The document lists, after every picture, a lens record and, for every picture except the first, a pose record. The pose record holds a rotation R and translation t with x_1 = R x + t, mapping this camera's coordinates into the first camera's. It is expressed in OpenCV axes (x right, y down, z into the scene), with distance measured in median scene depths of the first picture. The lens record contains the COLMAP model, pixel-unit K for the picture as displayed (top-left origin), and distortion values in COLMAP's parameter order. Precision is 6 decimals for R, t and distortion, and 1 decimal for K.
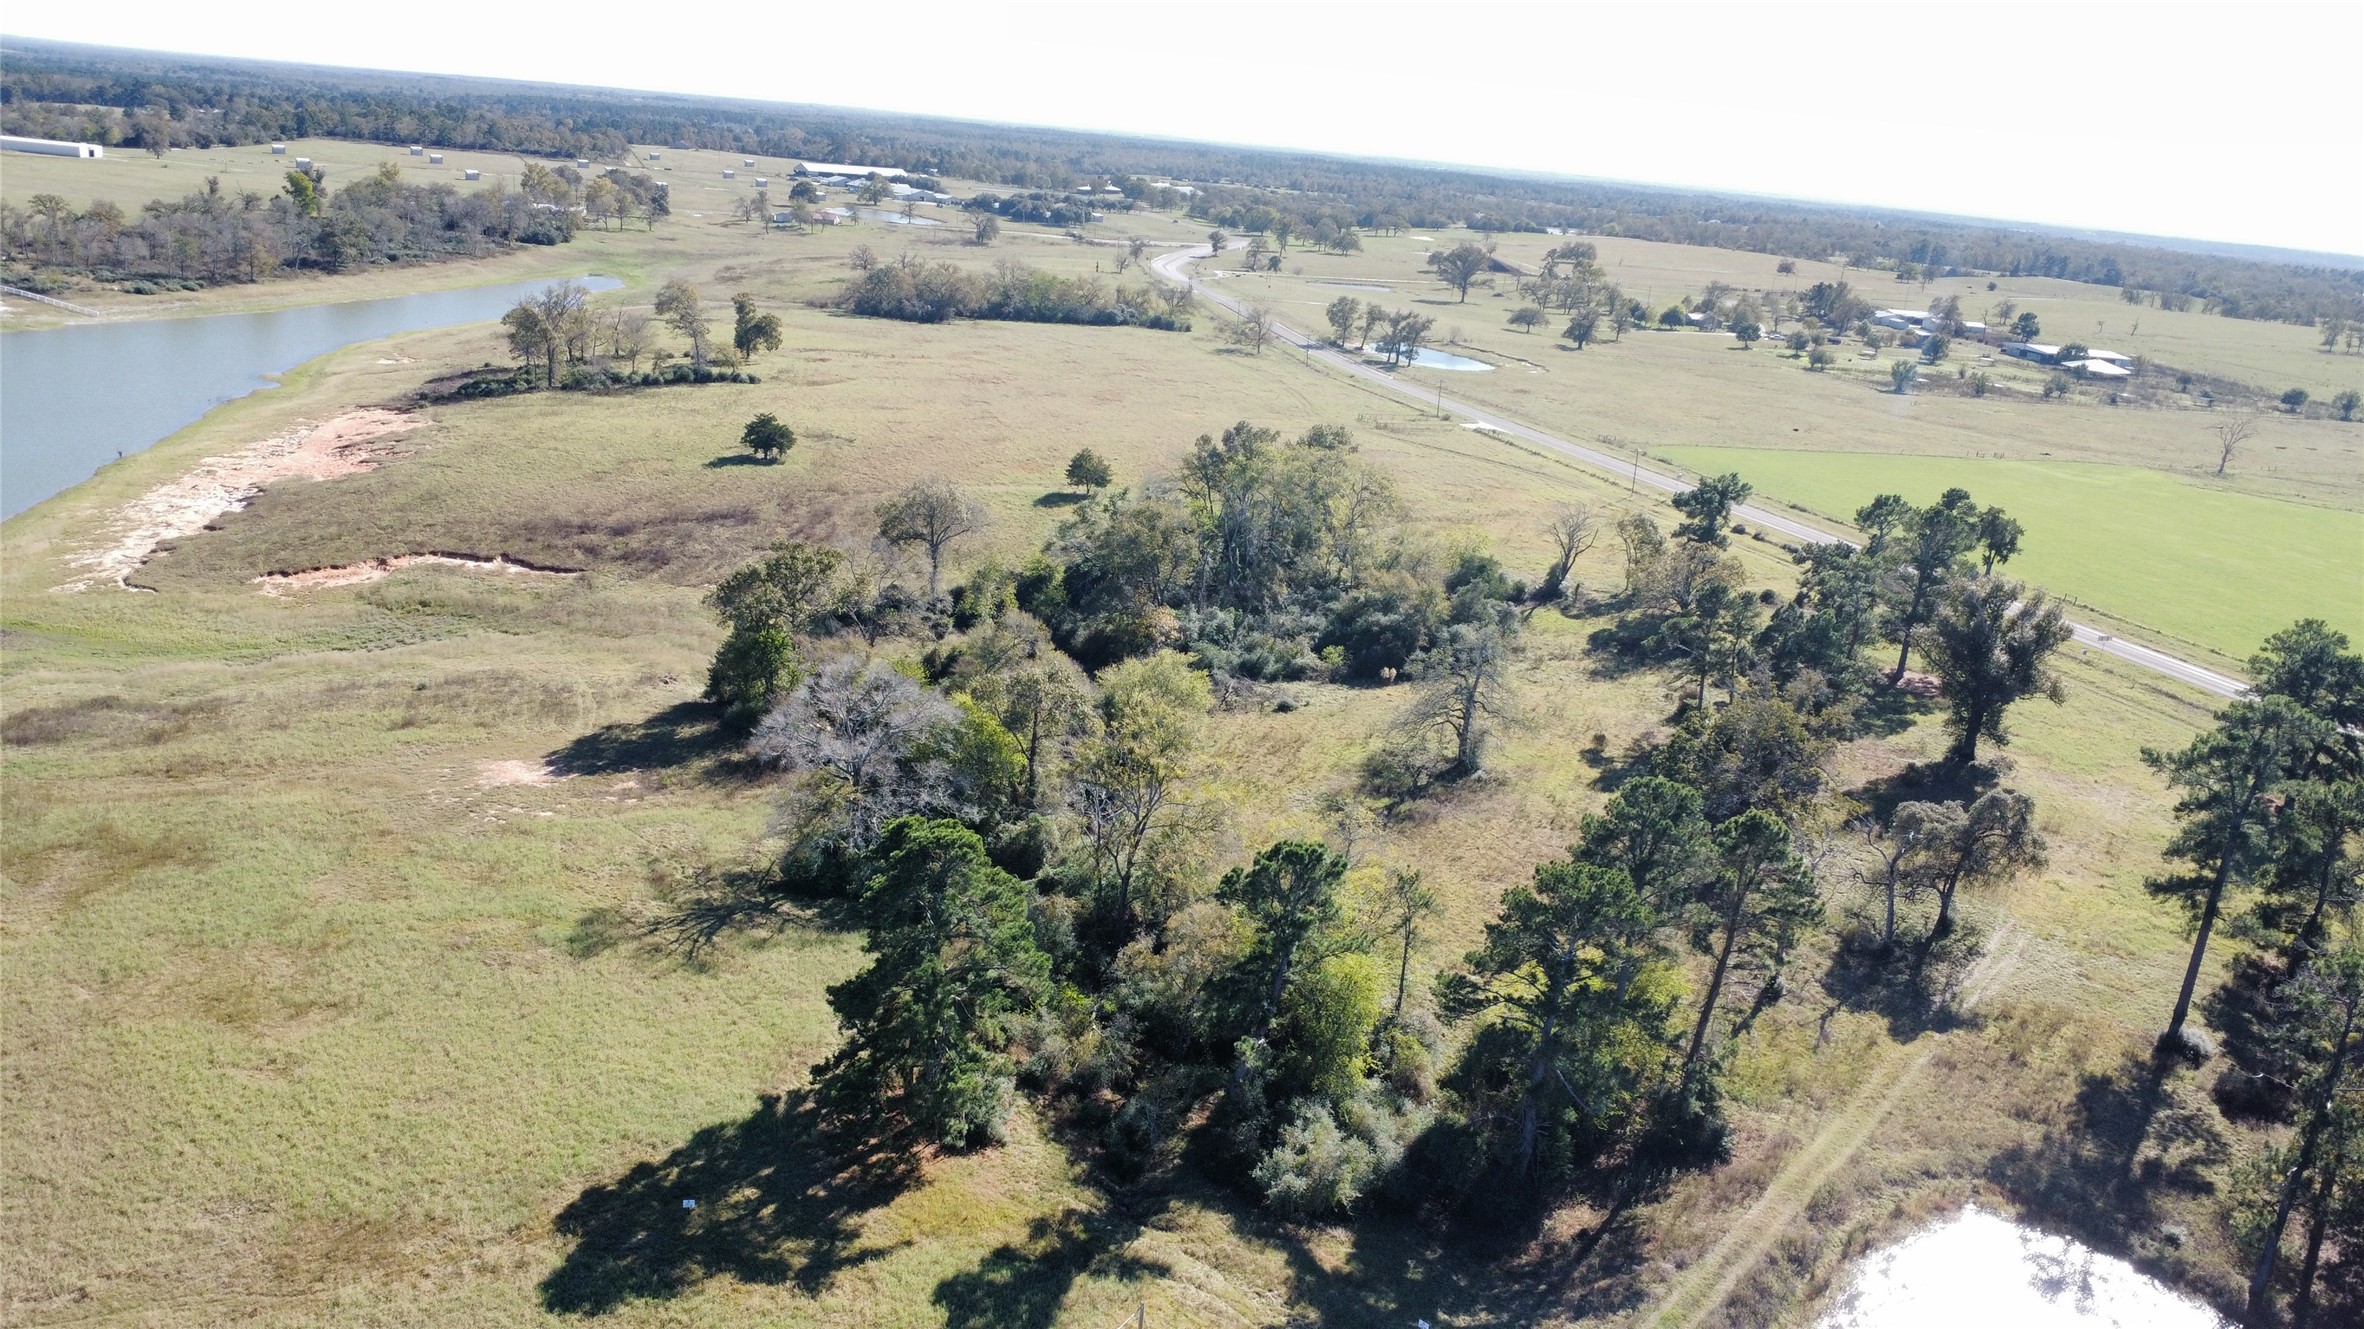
lens RADIAL K [[1708.2, 0, 1184.4], [0, 1708.2, 659.6], [0, 0, 1]] dist [-0.014087, -0.035618]
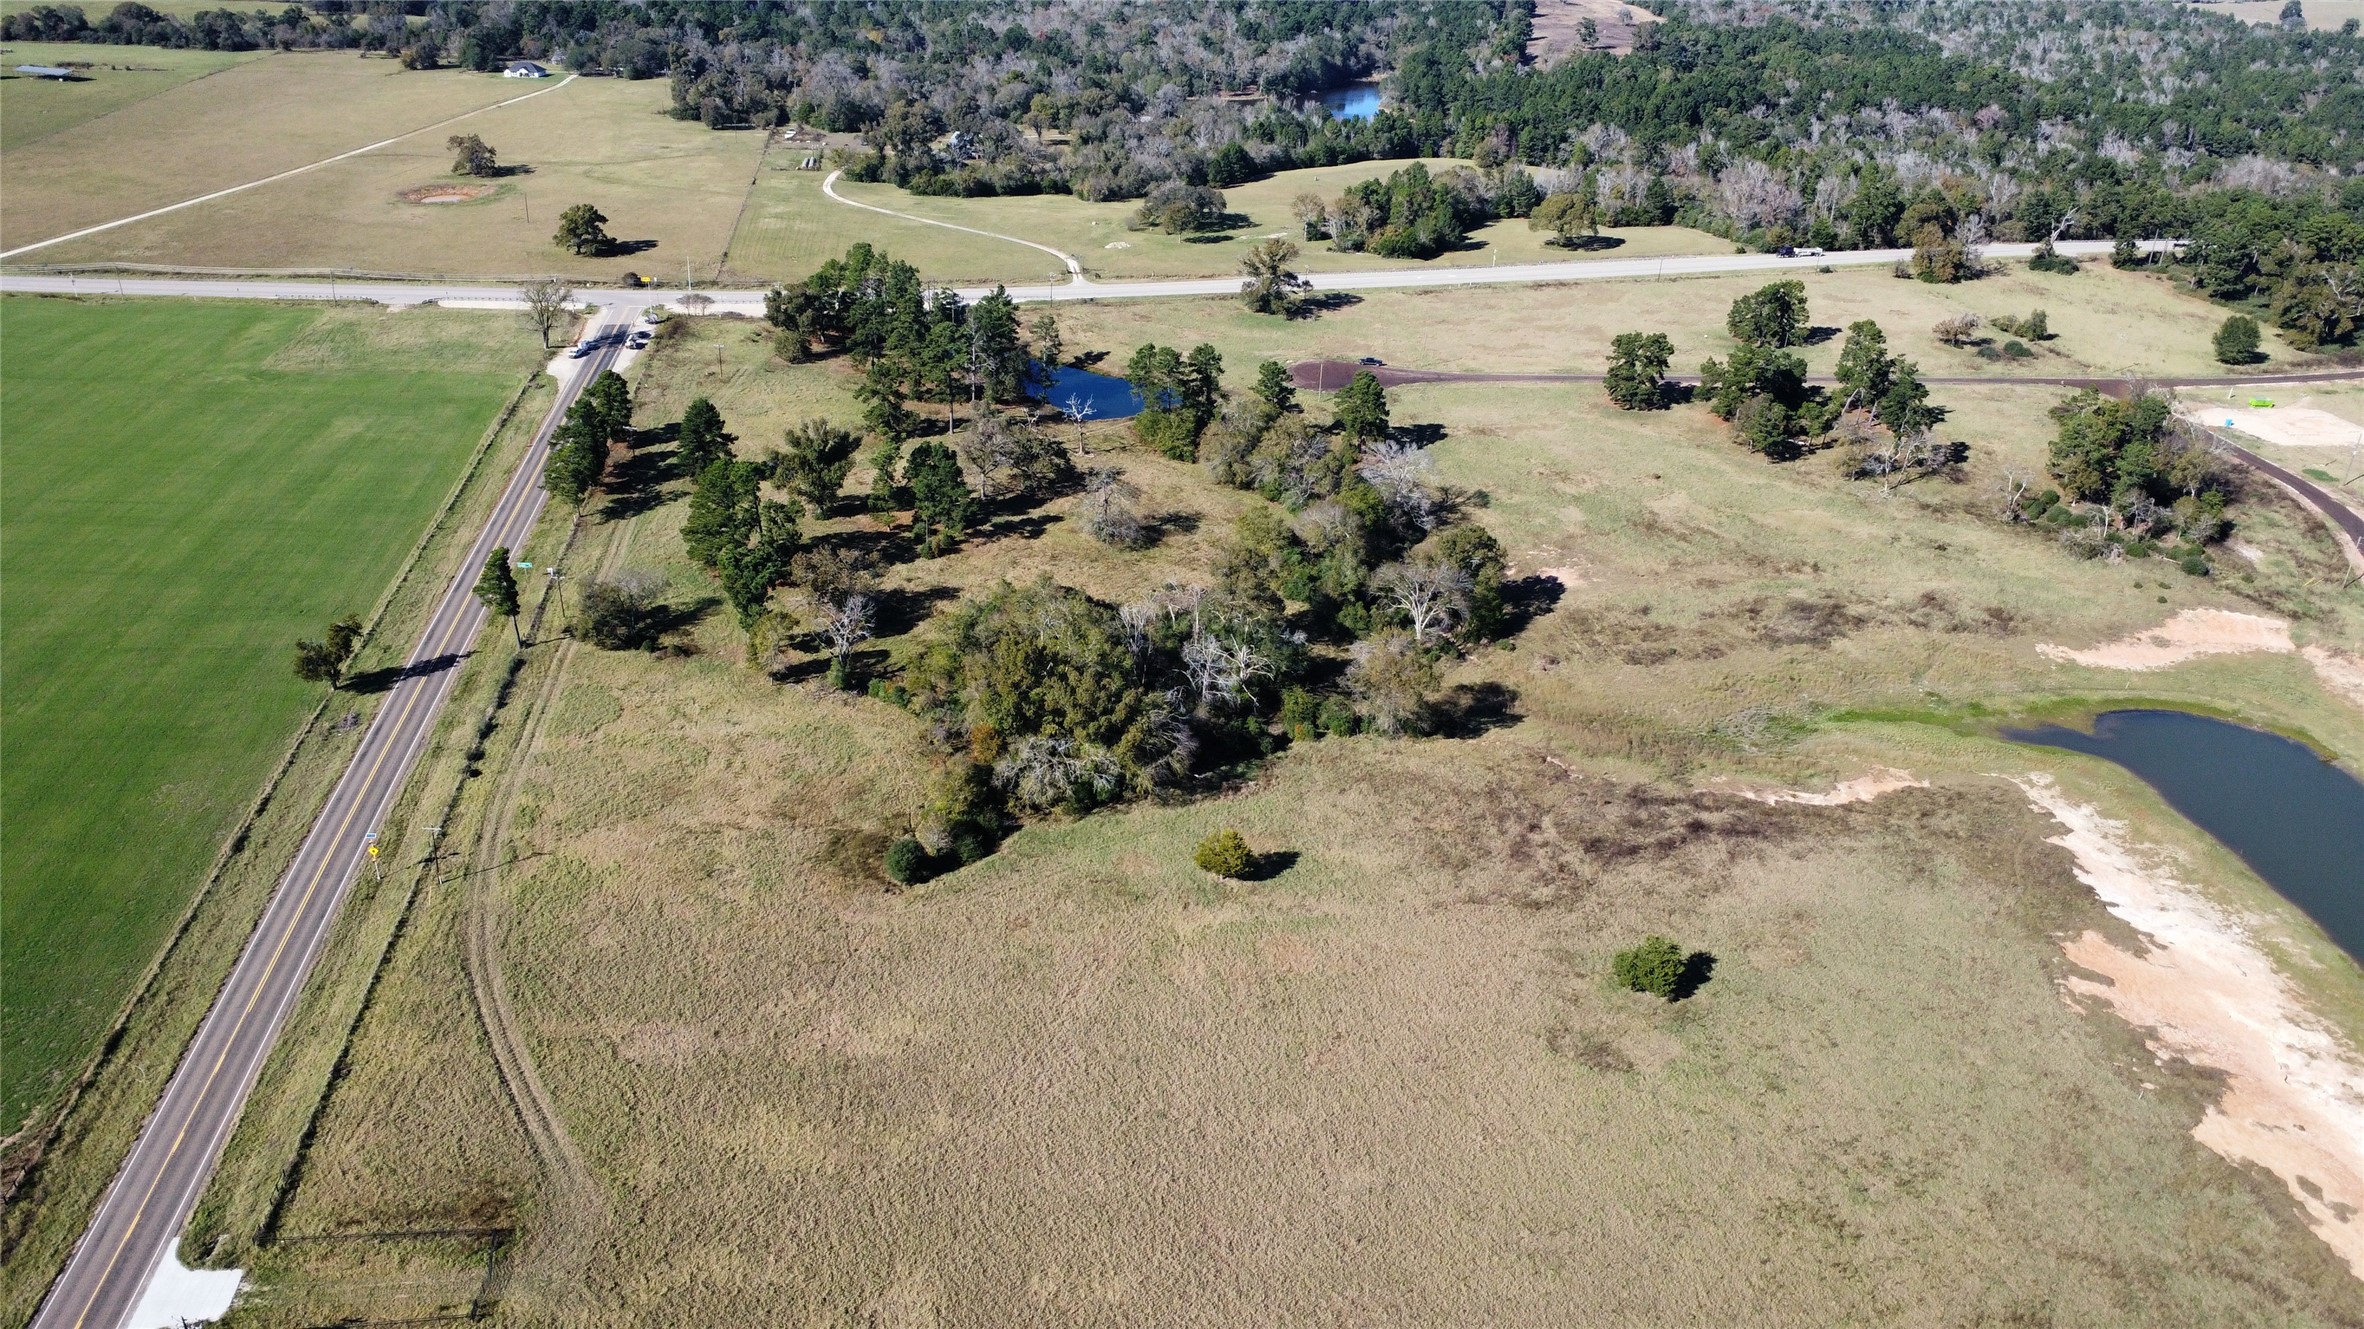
lens RADIAL K [[1708.2, 0, 1184.4], [0, 1708.2, 659.6], [0, 0, 1]] dist [-0.014087, -0.035618]
pose [[-0.974014, -0.190926, 0.121833, -0.139441], [-0.055010, 0.721248, 0.690489, -0.871306], [-0.219704, 0.665845, -0.713008, 1.794920]]
